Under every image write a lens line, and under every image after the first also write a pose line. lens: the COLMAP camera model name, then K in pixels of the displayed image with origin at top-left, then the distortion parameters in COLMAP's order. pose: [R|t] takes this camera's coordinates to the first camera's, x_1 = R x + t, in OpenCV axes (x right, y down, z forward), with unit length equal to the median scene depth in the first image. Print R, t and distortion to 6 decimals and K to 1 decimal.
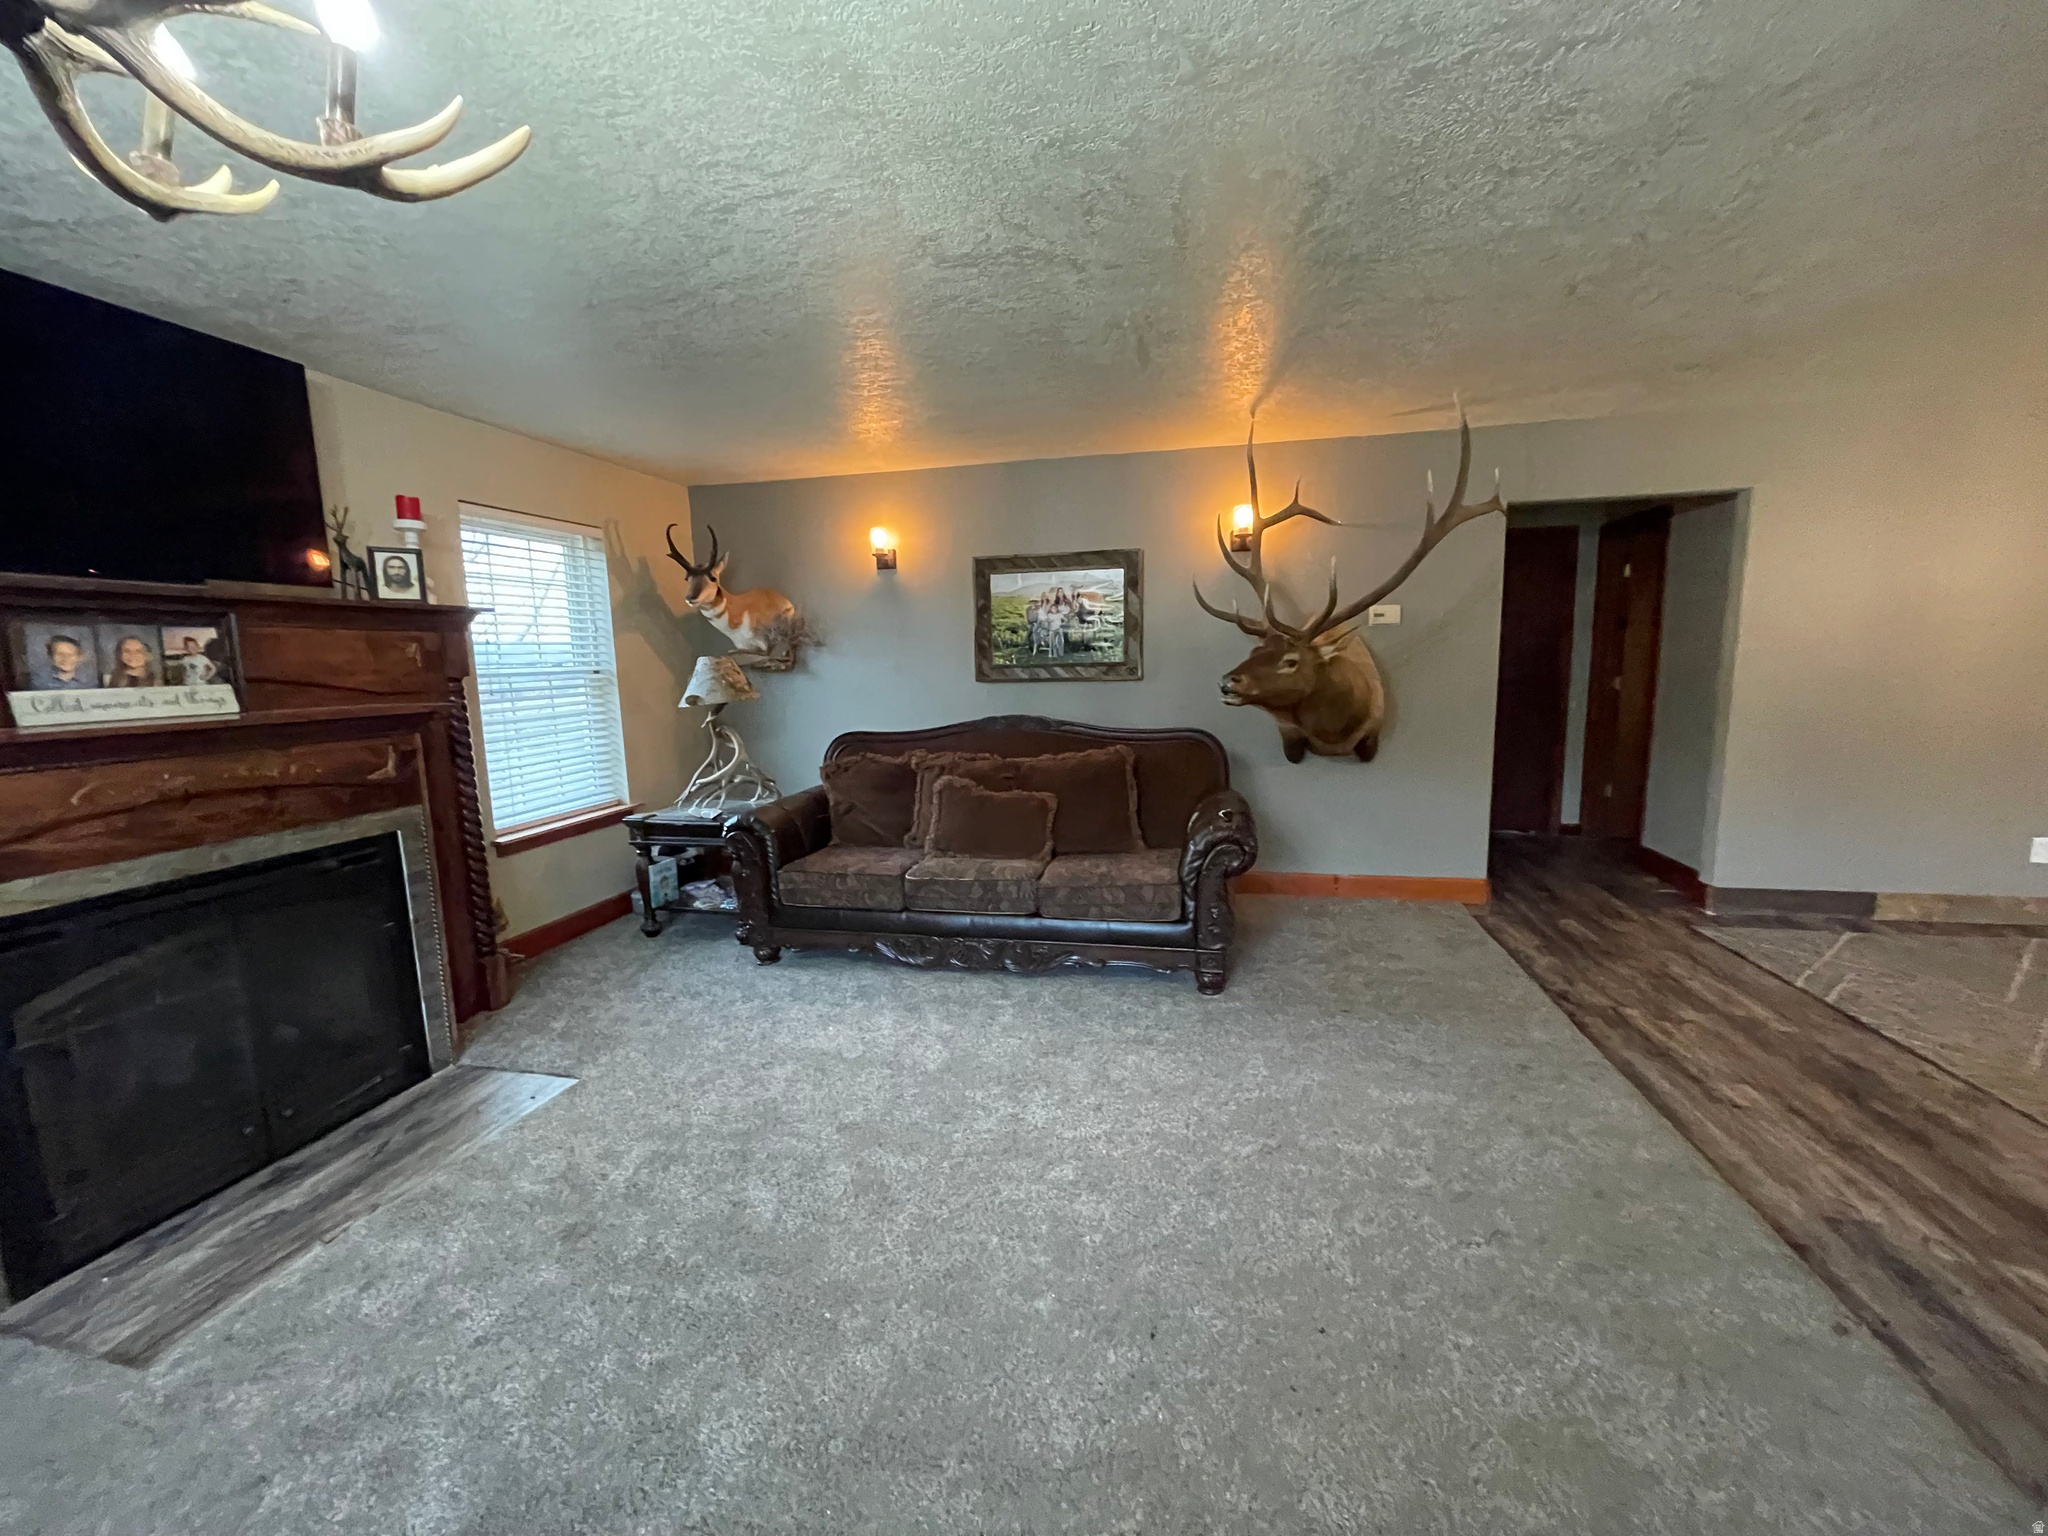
lens RADIAL K [[829.2, 0, 1027.0], [0, 829.2, 772.8], [0, 0, 1]] dist [-0.002431, 0.000668]
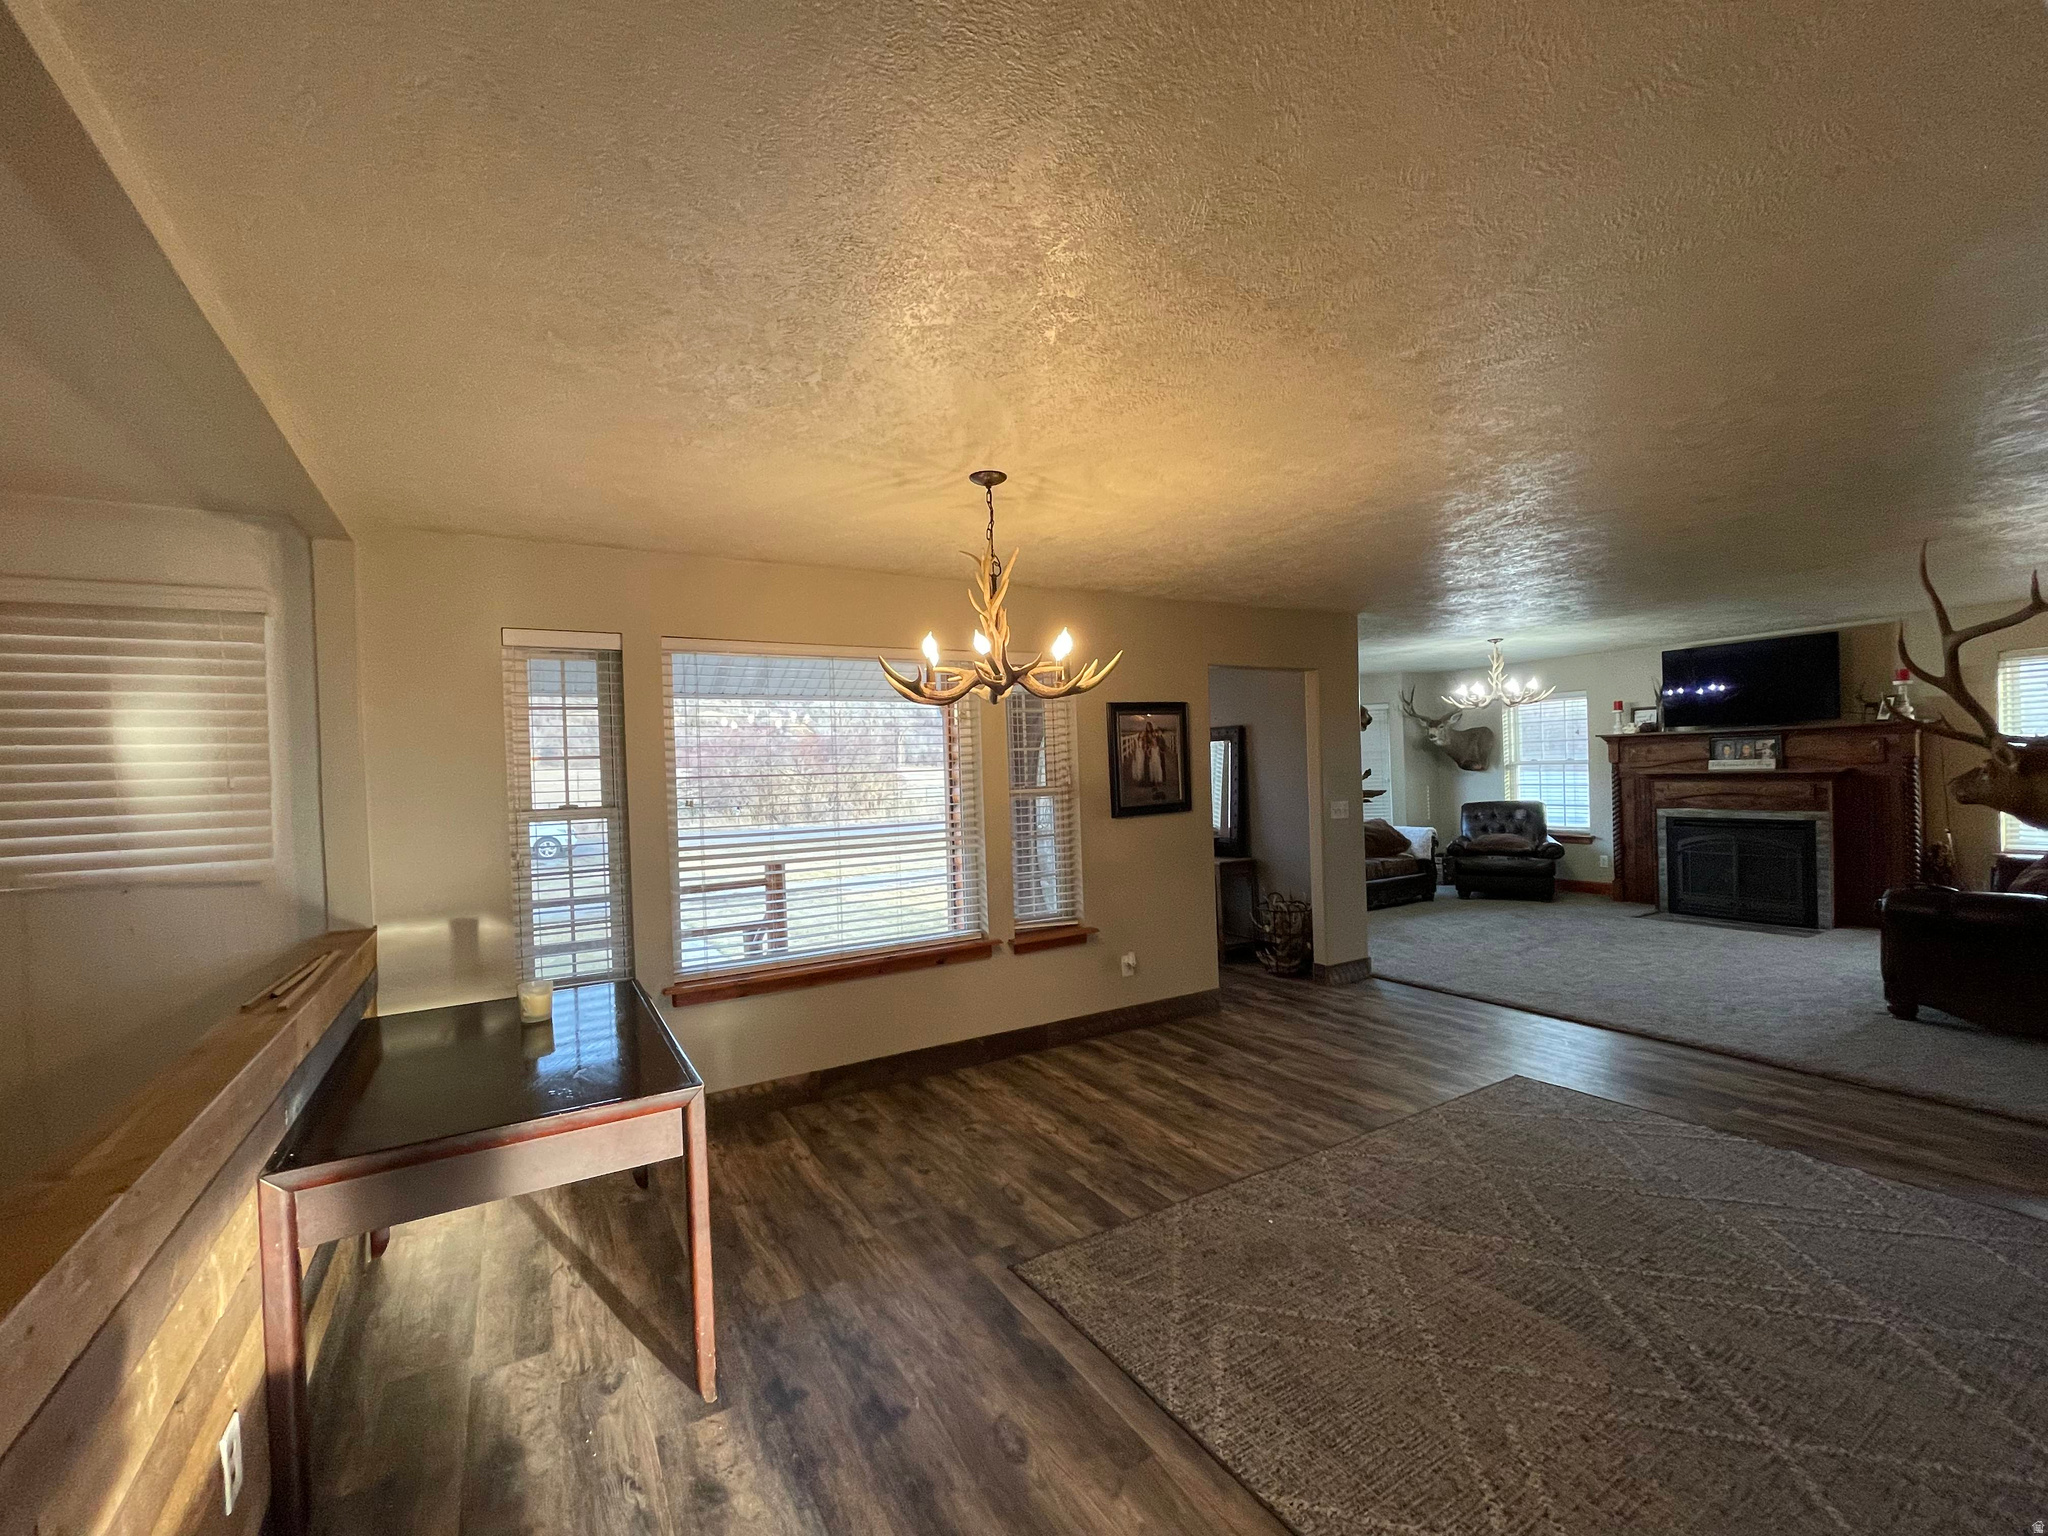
lens RADIAL K [[829.2, 0, 1022.0], [0, 829.2, 774.2], [0, 0, 1]] dist [-0.002431, 0.000668]
pose [[-0.733099, 0.060943, -0.677386, 2.887663], [-0.036624, 0.990995, 0.128794, -0.327962], [0.679135, 0.119227, -0.724265, 1.312819]]
